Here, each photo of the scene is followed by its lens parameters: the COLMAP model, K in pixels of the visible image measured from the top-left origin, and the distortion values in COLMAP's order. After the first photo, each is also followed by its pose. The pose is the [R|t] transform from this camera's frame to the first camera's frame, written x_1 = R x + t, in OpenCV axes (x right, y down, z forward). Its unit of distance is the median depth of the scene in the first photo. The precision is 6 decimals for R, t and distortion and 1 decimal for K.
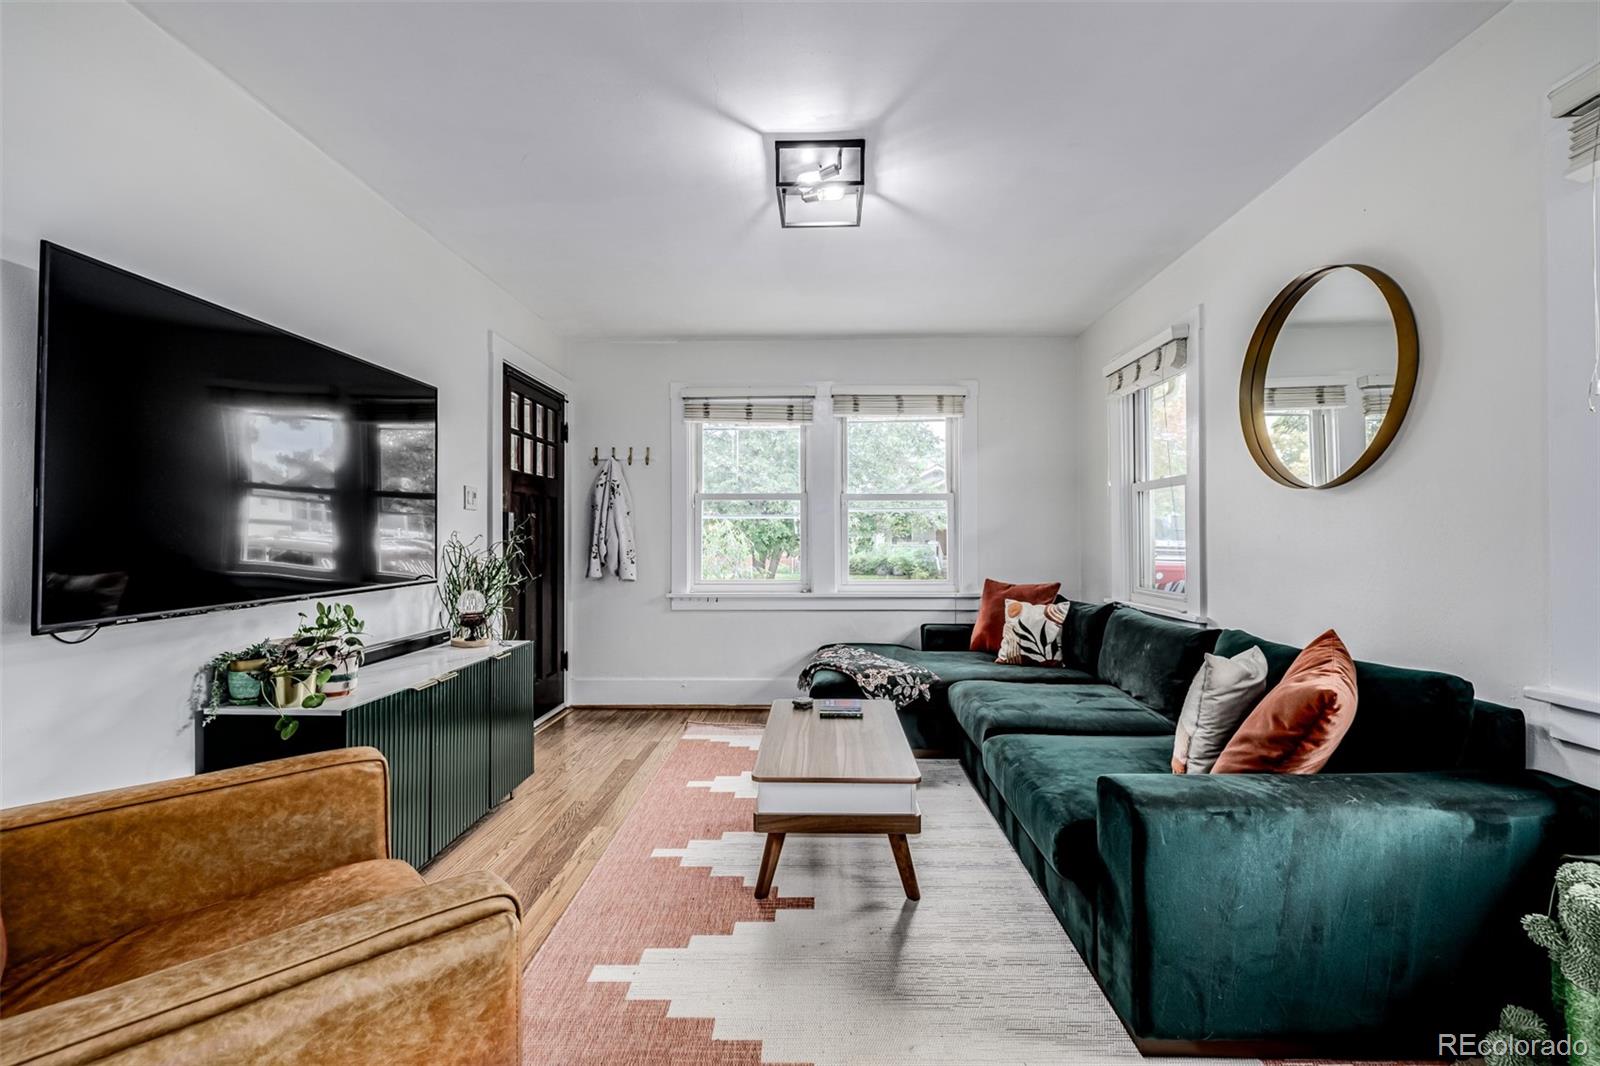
lens RADIAL K [[668.8, 0, 816.5], [0, 668.8, 528.2], [0, 0, 1]] dist [0.001043, 0.001082]
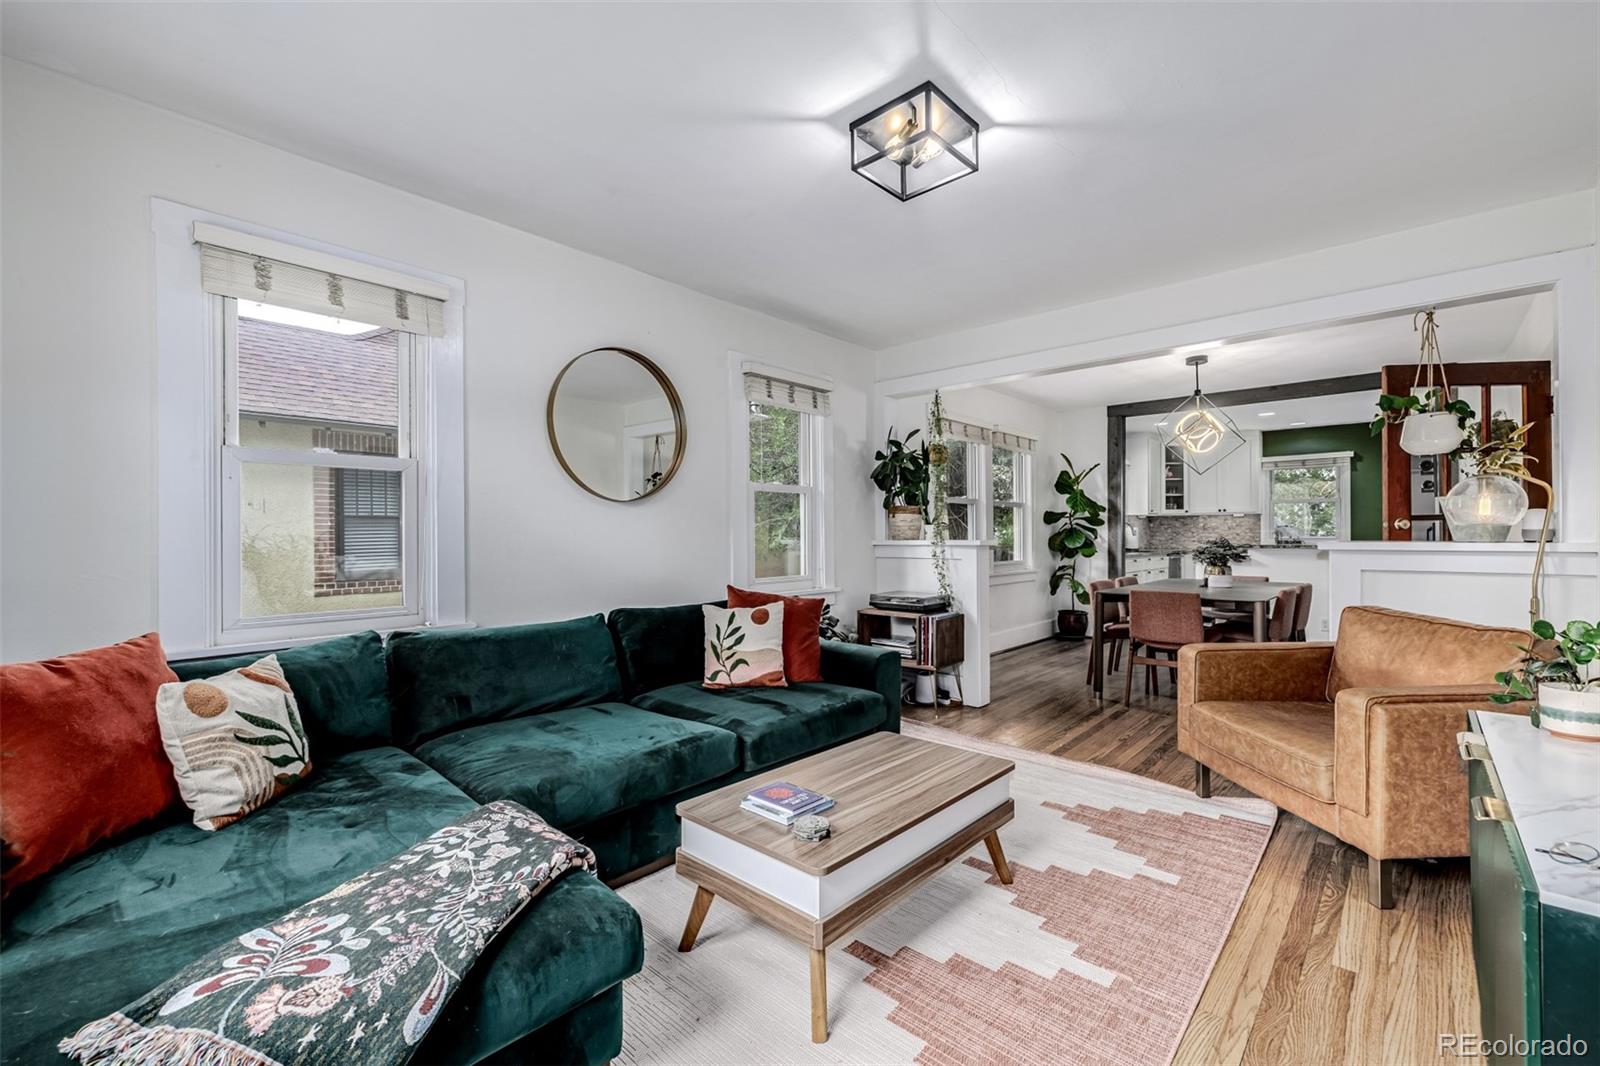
lens RADIAL K [[668.8, 0, 803.4], [0, 668.8, 534.6], [0, 0, 1]] dist [0.001043, 0.001082]
pose [[-0.743879, 0.008608, 0.668258, -0.386040], [-0.003443, 0.999854, -0.016712, 0.026753], [-0.668305, -0.014733, -0.743741, 1.413151]]
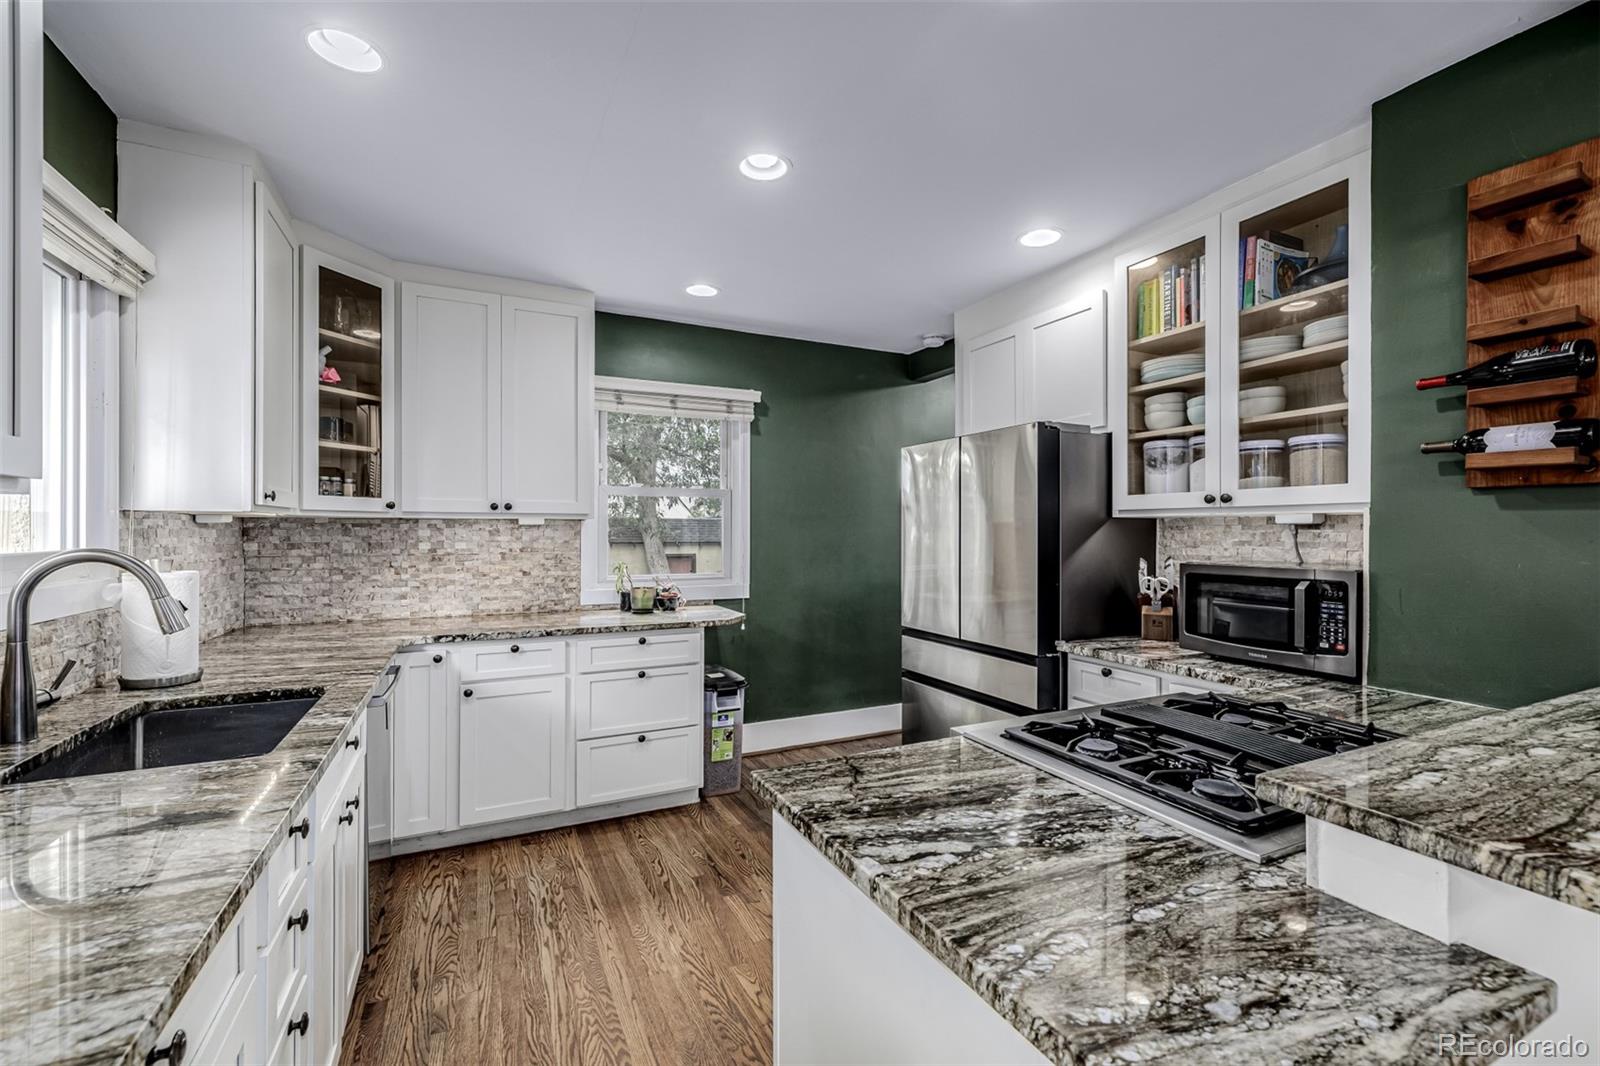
lens RADIAL K [[668.8, 0, 818.4], [0, 668.8, 532.2], [0, 0, 1]] dist [0.001043, 0.001082]
pose [[-0.882032, 0.006057, -0.471151, 0.288328], [0.013020, 0.999849, -0.011521, -0.082797], [0.471010, -0.016296, -0.881977, -0.992094]]
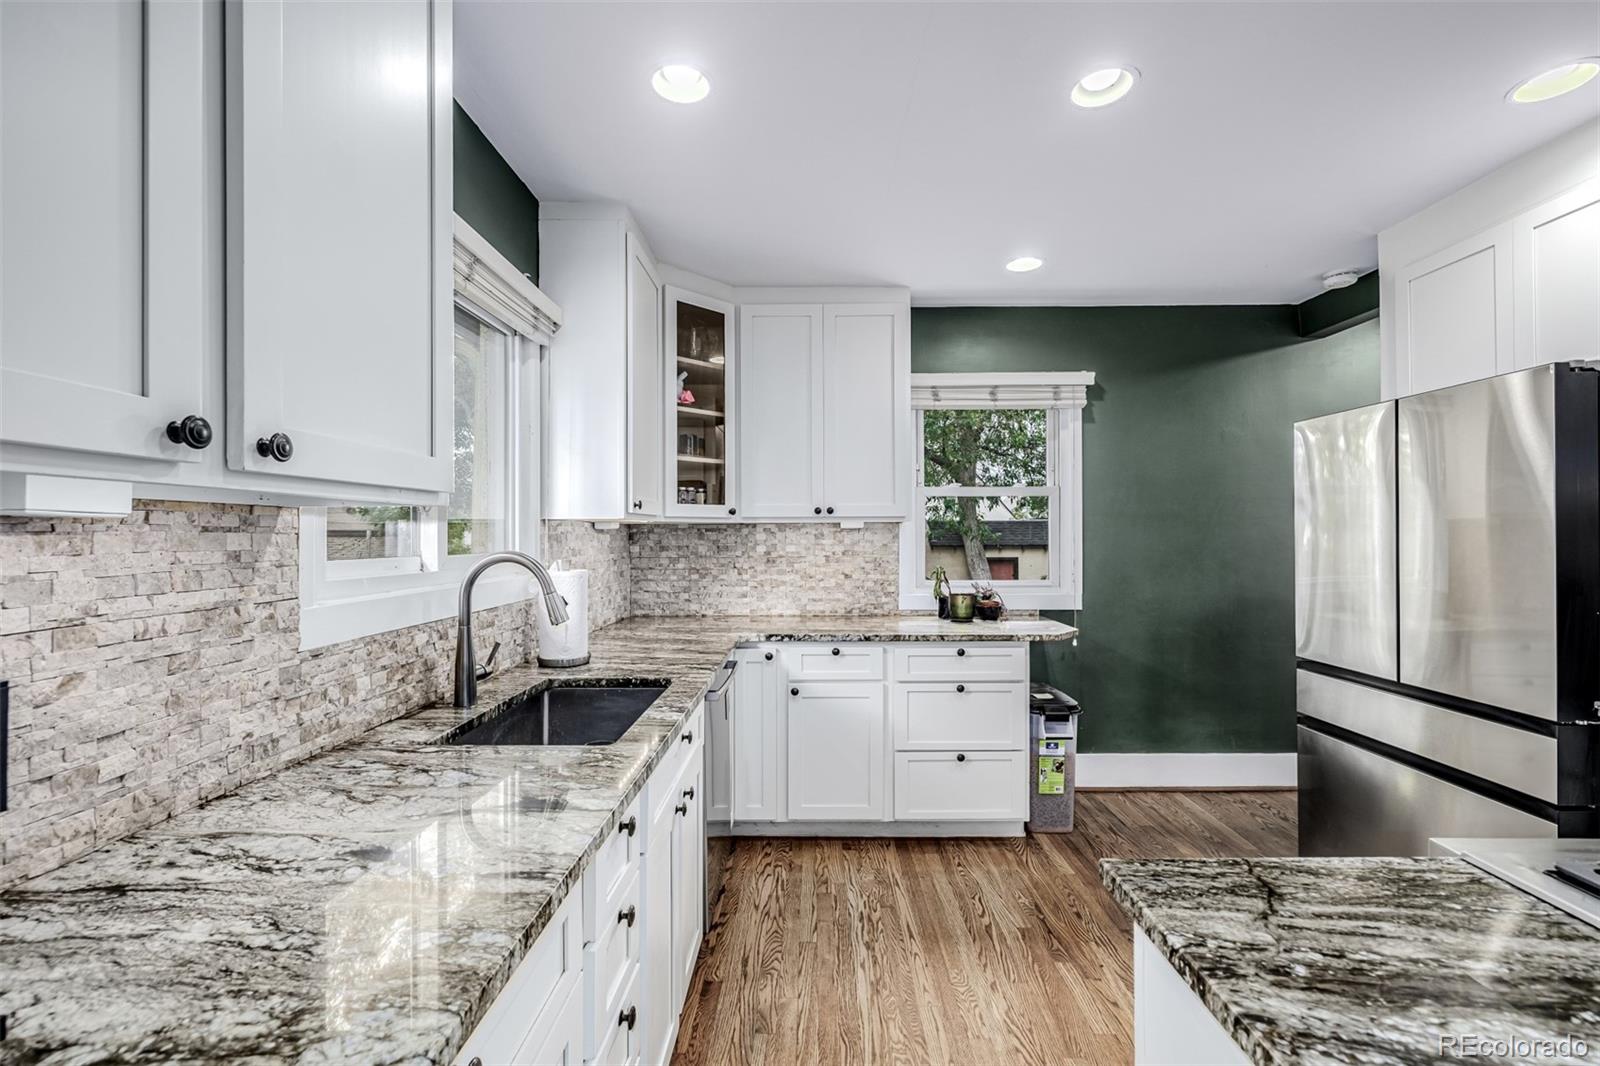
lens RADIAL K [[668.8, 0, 825.3], [0, 668.8, 534.4], [0, 0, 1]] dist [0.001043, 0.001082]
pose [[-0.999519, 0.010972, -0.029024, 0.262296], [0.011499, 0.999771, -0.018045, -0.084260], [0.028819, -0.018370, -0.999416, -1.079390]]
